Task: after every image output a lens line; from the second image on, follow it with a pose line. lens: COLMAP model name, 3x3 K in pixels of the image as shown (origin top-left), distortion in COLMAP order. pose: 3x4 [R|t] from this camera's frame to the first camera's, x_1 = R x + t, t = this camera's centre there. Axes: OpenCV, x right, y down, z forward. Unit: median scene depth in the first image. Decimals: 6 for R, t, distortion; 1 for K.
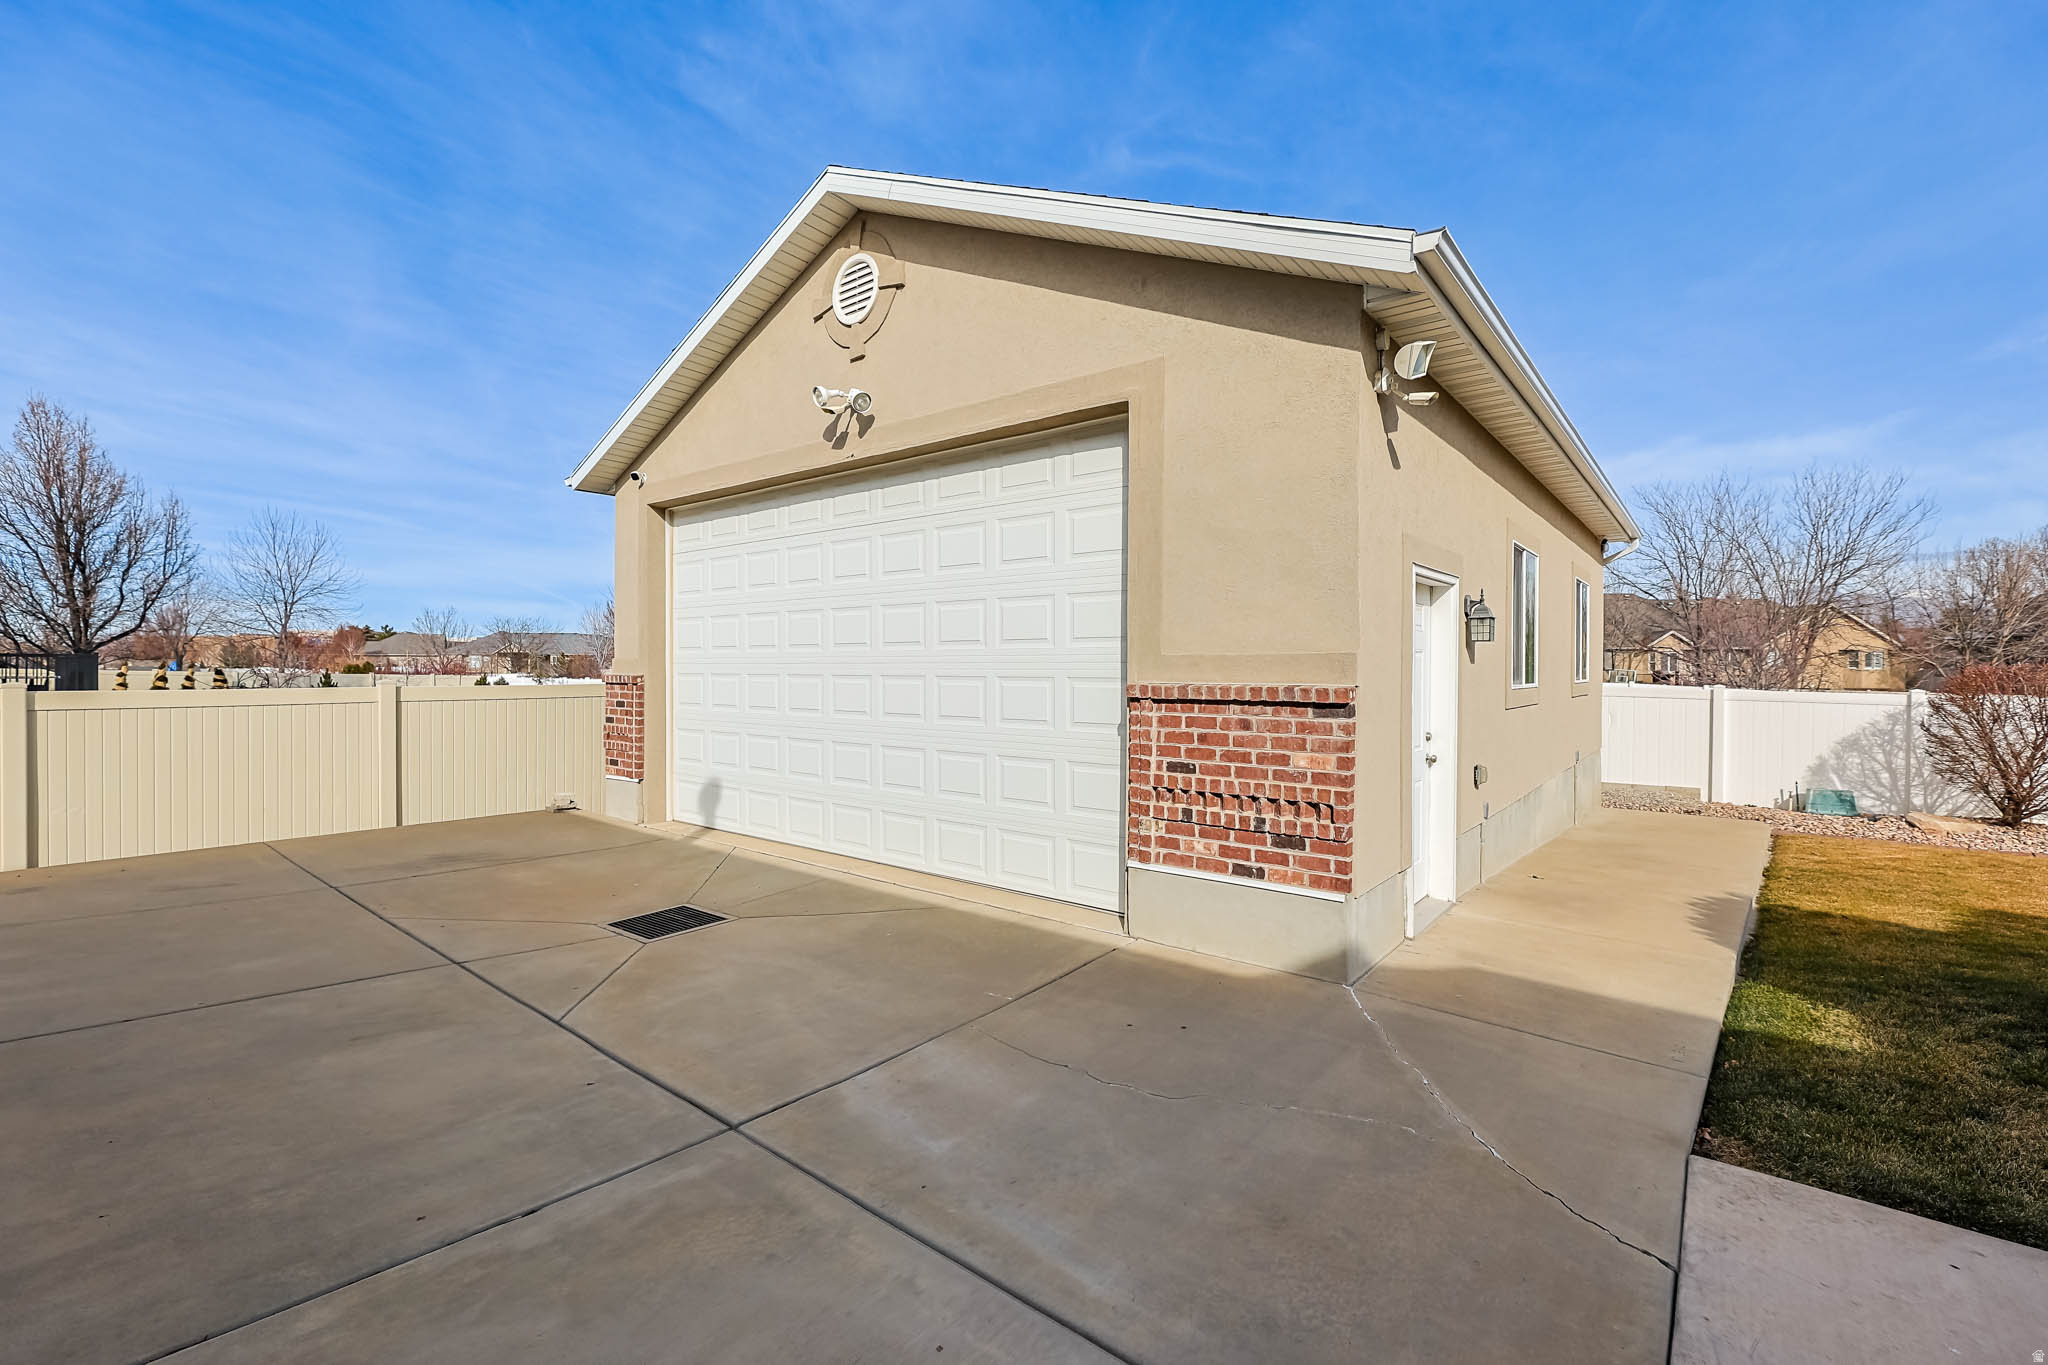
lens RADIAL K [[891.8, 0, 1013.8], [0, 891.8, 675.7], [0, 0, 1]] dist [-0.002959, -0.001242]
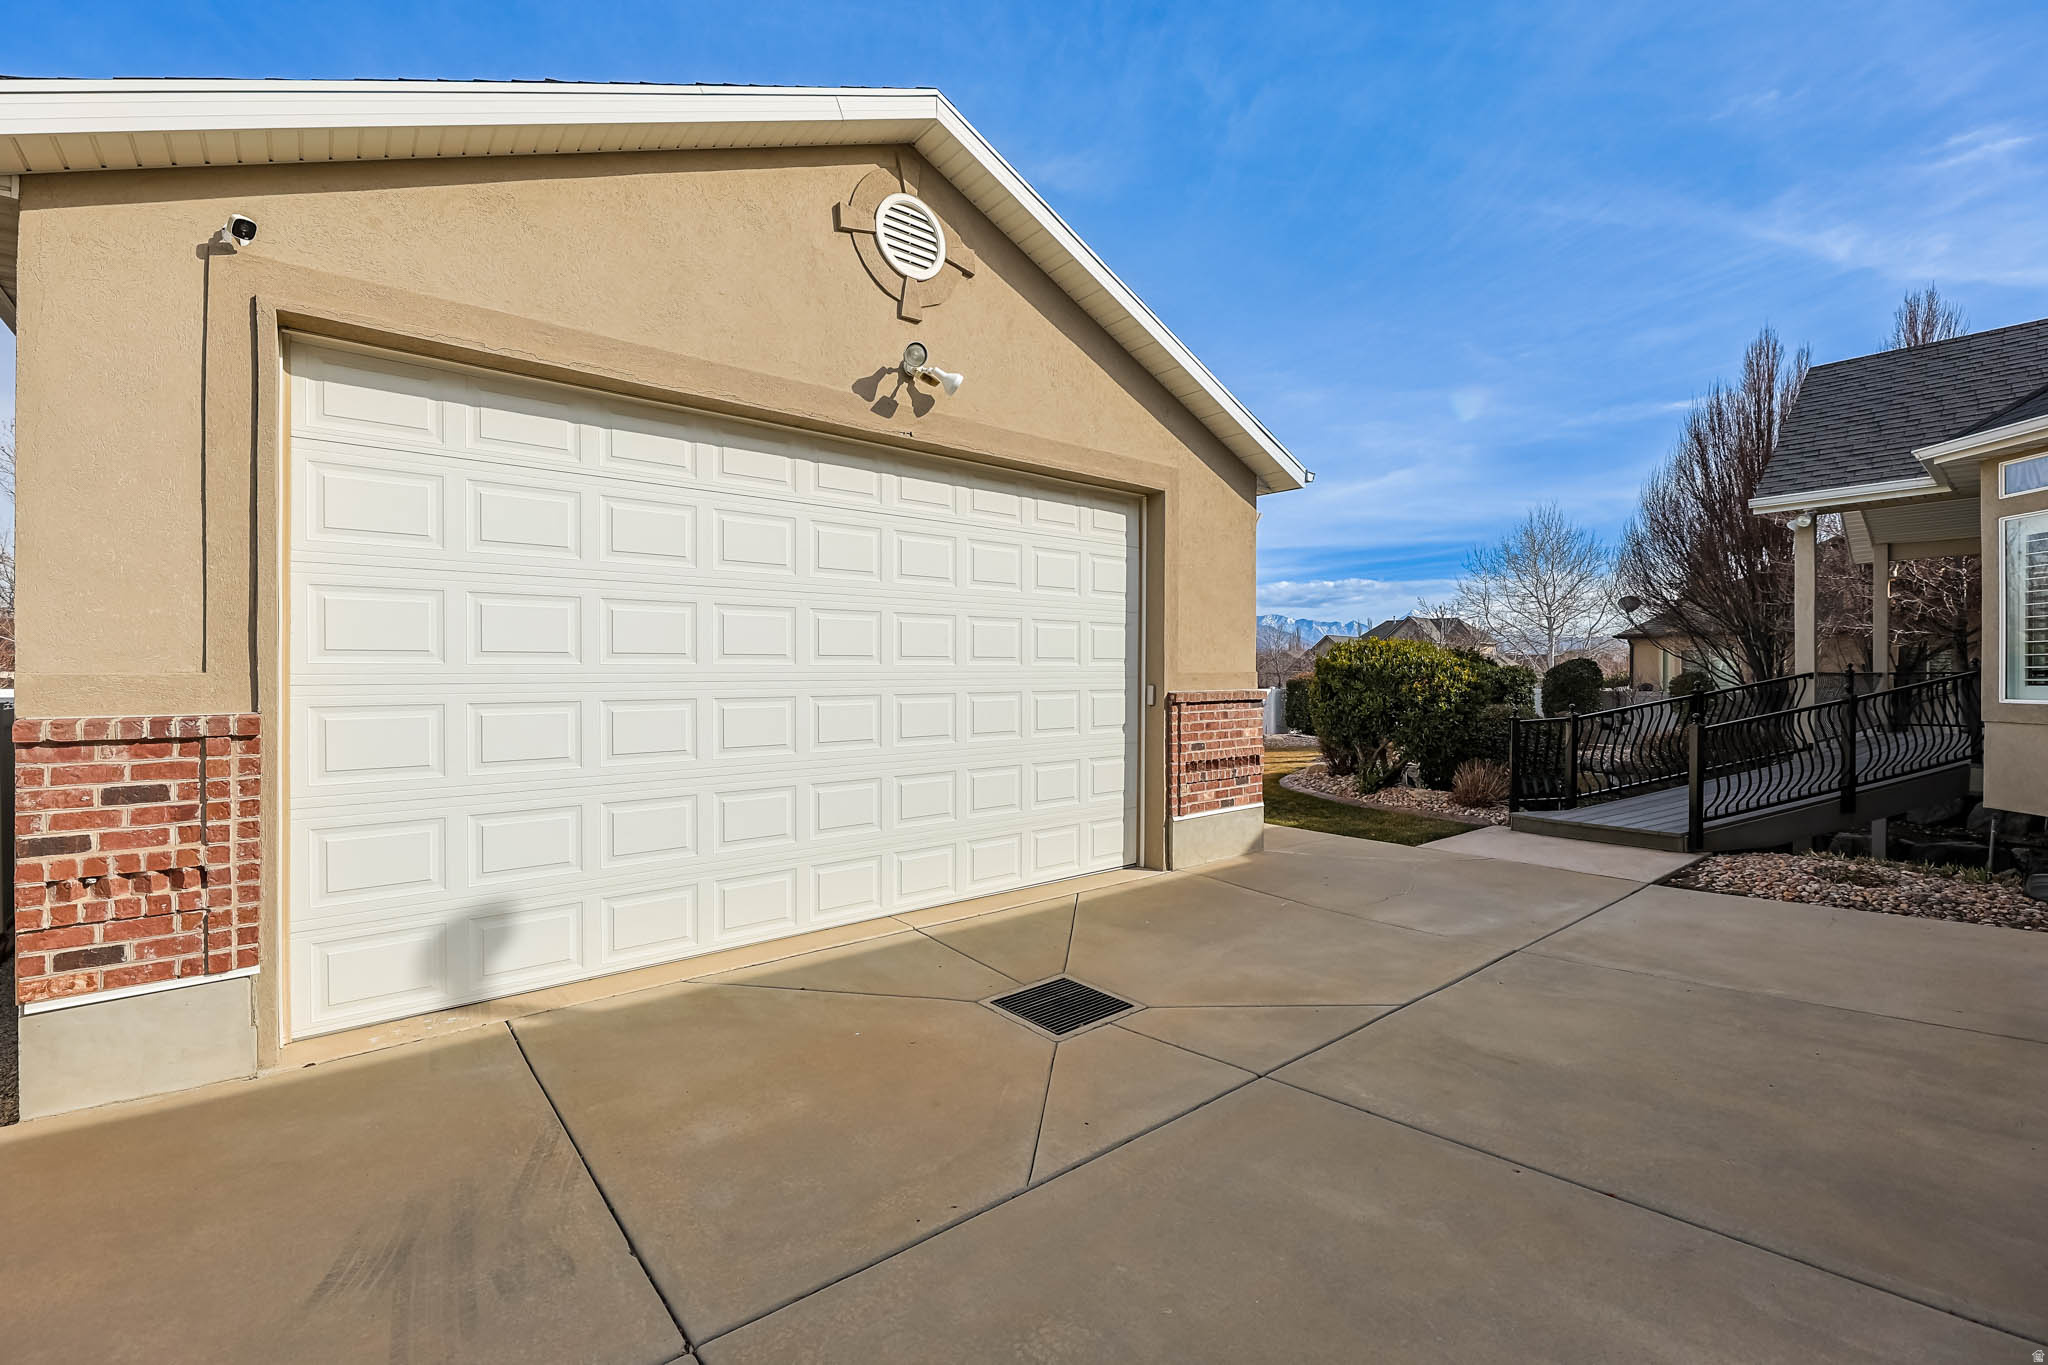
lens RADIAL K [[891.8, 0, 1027.9], [0, 891.8, 686.3], [0, 0, 1]] dist [-0.002959, -0.001242]
pose [[0.172049, -0.019327, 0.984899, -1.378805], [0.011206, 0.999781, 0.017662, -0.030869], [-0.985025, 0.007998, 0.172228, 1.035338]]
